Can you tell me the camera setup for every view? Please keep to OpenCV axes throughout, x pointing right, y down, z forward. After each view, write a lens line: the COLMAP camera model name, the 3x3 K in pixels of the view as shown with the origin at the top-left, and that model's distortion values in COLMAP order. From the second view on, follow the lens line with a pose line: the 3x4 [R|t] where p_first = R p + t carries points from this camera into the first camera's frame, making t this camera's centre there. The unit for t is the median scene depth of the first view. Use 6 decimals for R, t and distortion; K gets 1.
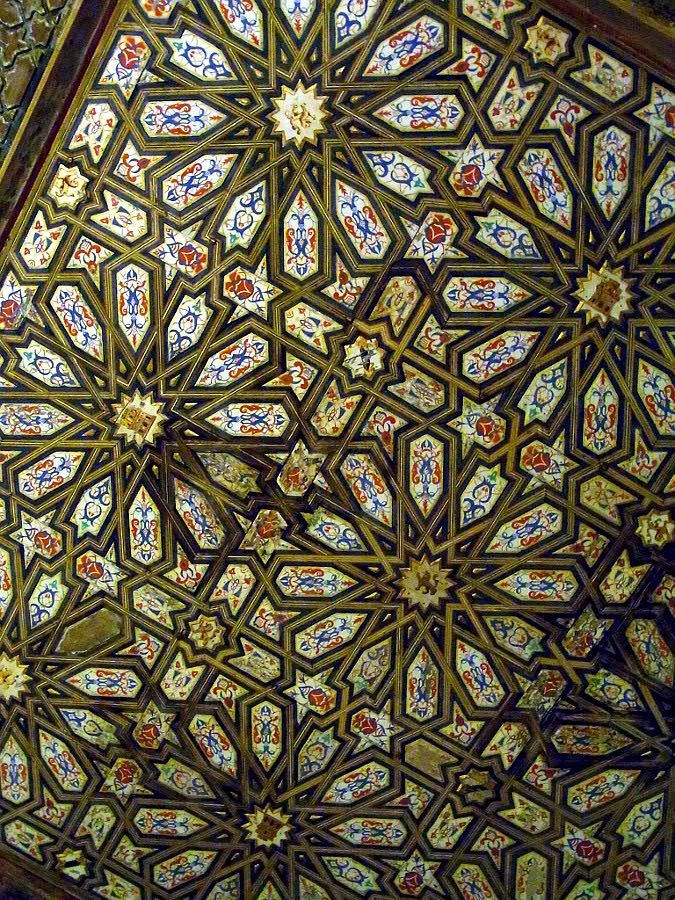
lens RADIAL K [[931.0, 0, 337.5], [0, 931.0, 450.0], [0, 0, 1]] dist [-0.138863, 0.262104]
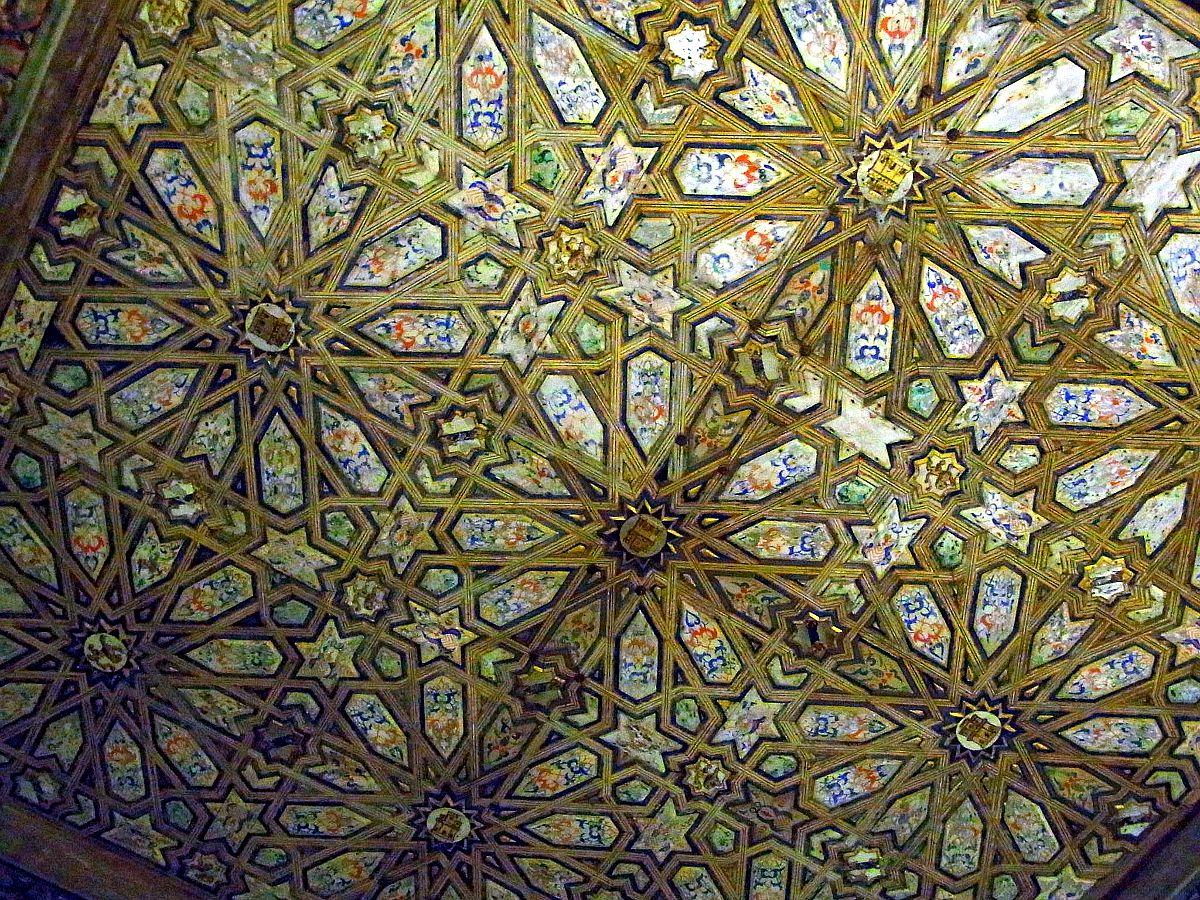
lens RADIAL K [[1224.9, 0, 639.3], [0, 1224.9, 450.8], [0, 0, 1]] dist [0.002060, -0.000945]
pose [[0.999286, 0.013404, 0.035325, 0.056609], [-0.018808, 0.987357, 0.157392, -0.097899], [-0.032768, -0.157944, 0.986904, -0.024662]]
